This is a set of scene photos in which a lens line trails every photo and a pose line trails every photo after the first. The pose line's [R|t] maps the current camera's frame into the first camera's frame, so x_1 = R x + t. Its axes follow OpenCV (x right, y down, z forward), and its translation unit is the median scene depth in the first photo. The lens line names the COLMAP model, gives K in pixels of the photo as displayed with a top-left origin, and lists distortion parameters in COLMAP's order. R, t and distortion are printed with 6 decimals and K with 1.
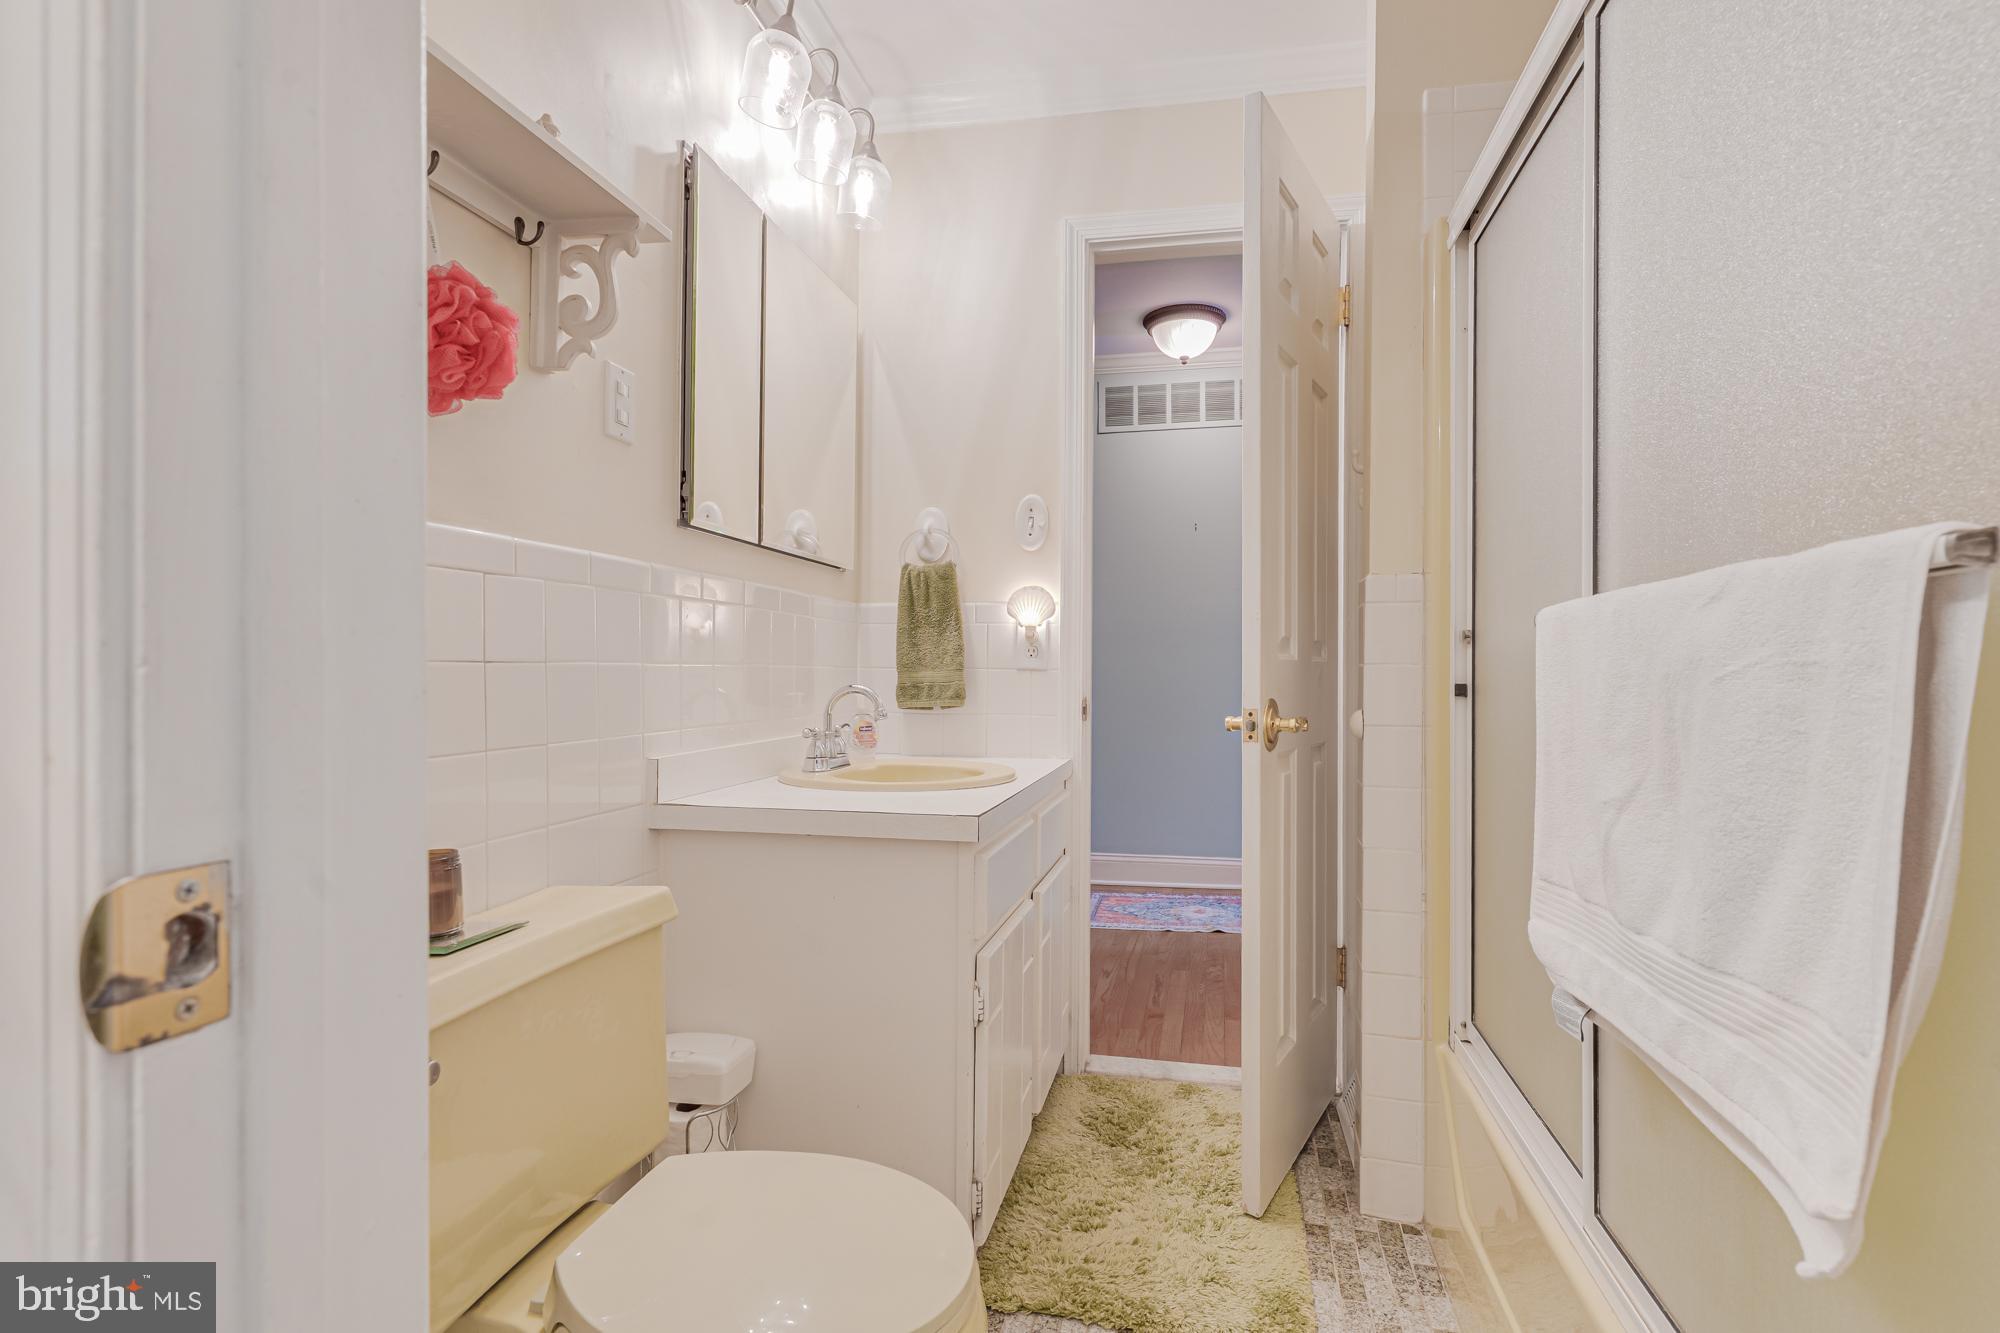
lens RADIAL K [[971.8, 0, 1008.0], [0, 971.8, 665.2], [0, 0, 1]] dist [0.003643, 0.000571]
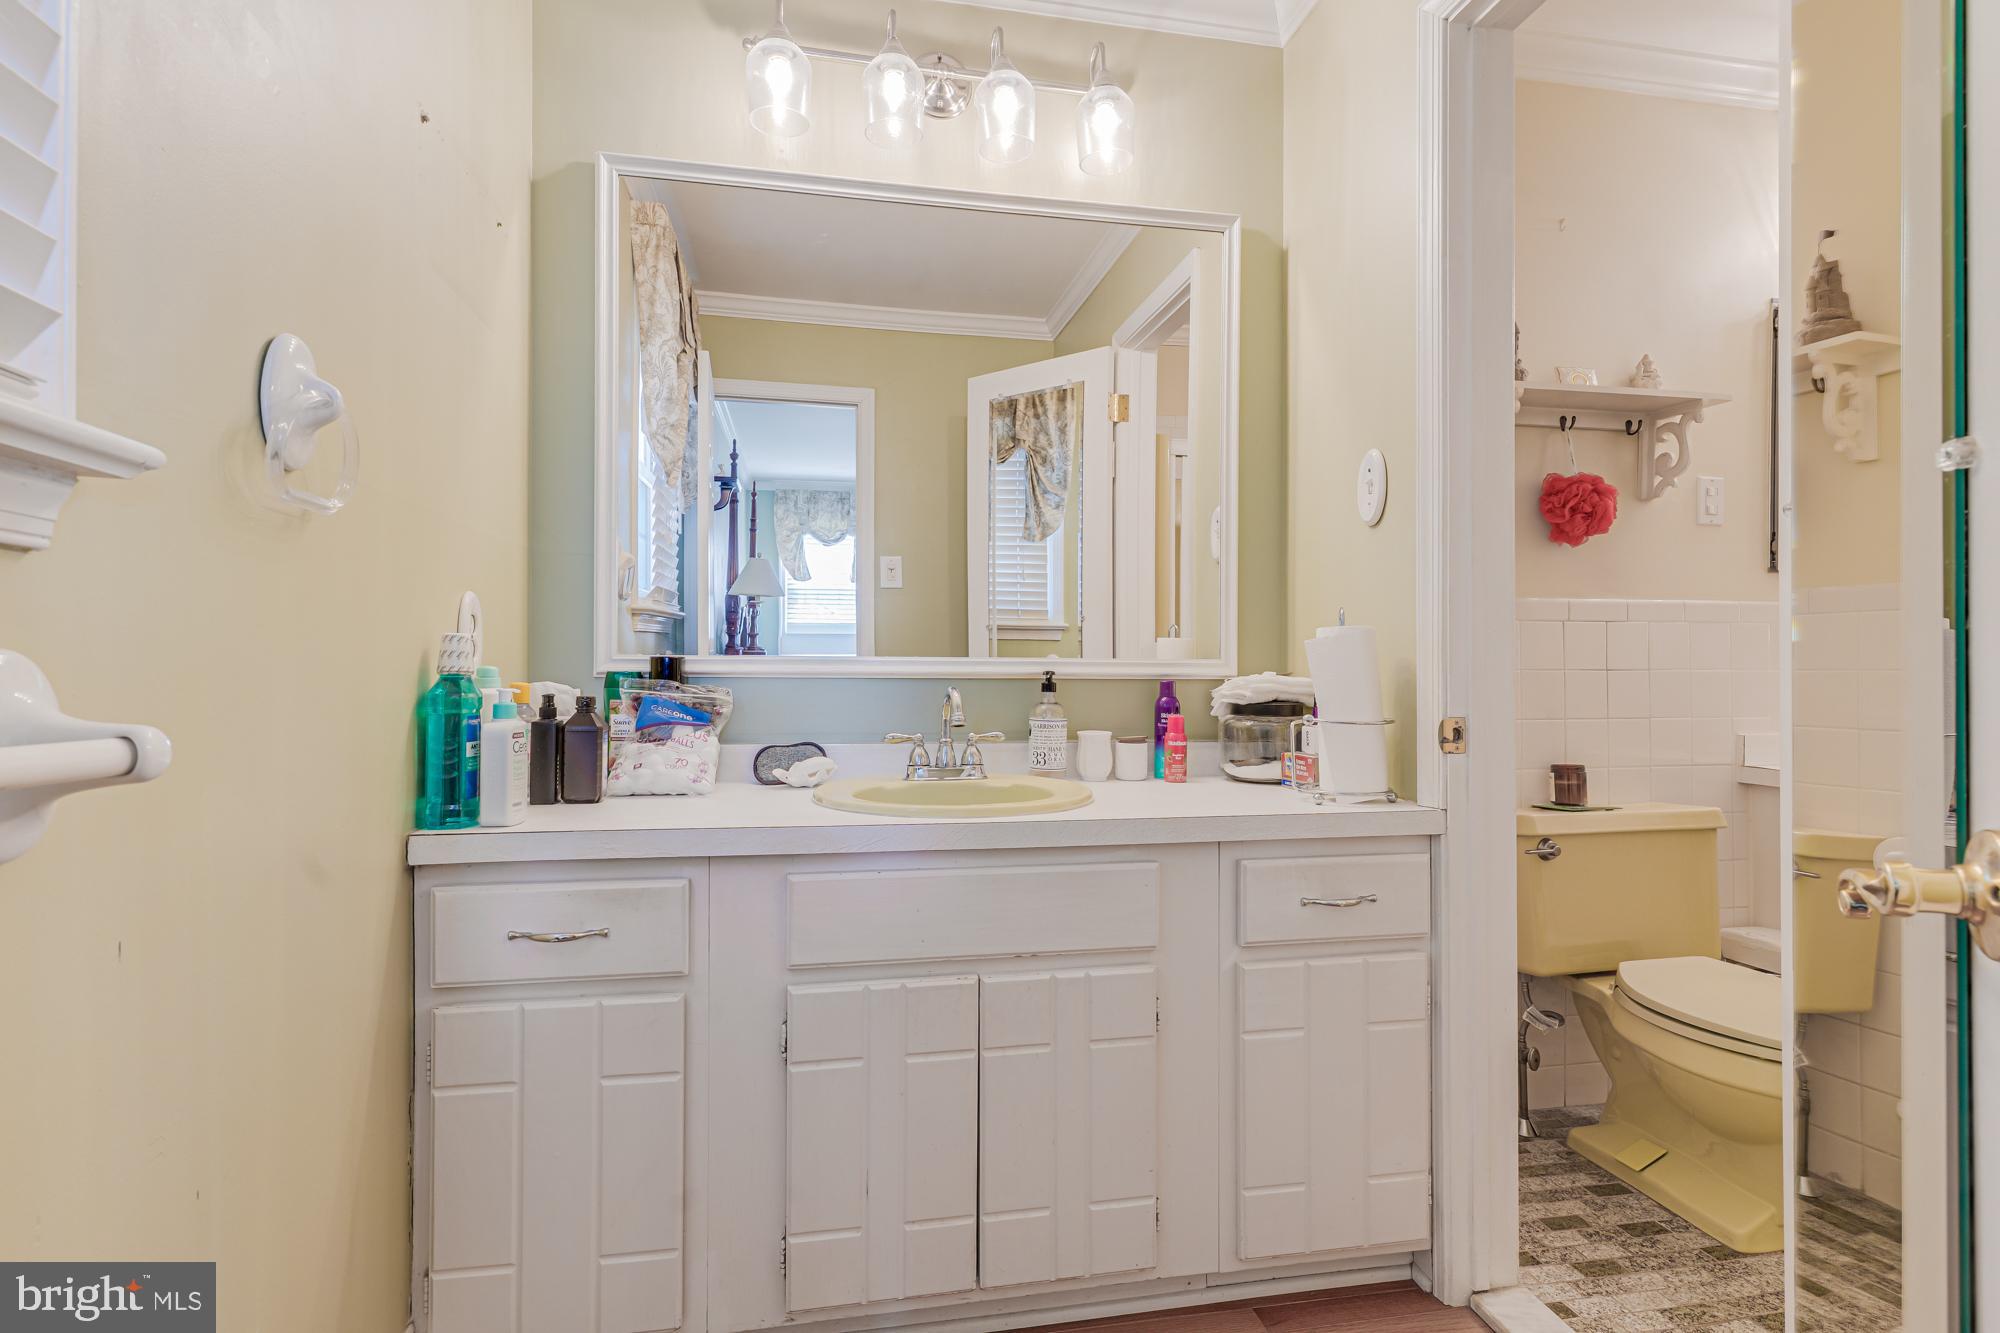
lens RADIAL K [[971.8, 0, 1008.0], [0, 971.8, 665.2], [0, 0, 1]] dist [0.003643, 0.000571]
pose [[0.394205, 0.000325, -0.919023, 0.683705], [0.001166, 0.999999, 0.000854, -0.014296], [0.919022, -0.001409, 0.394204, -0.742013]]
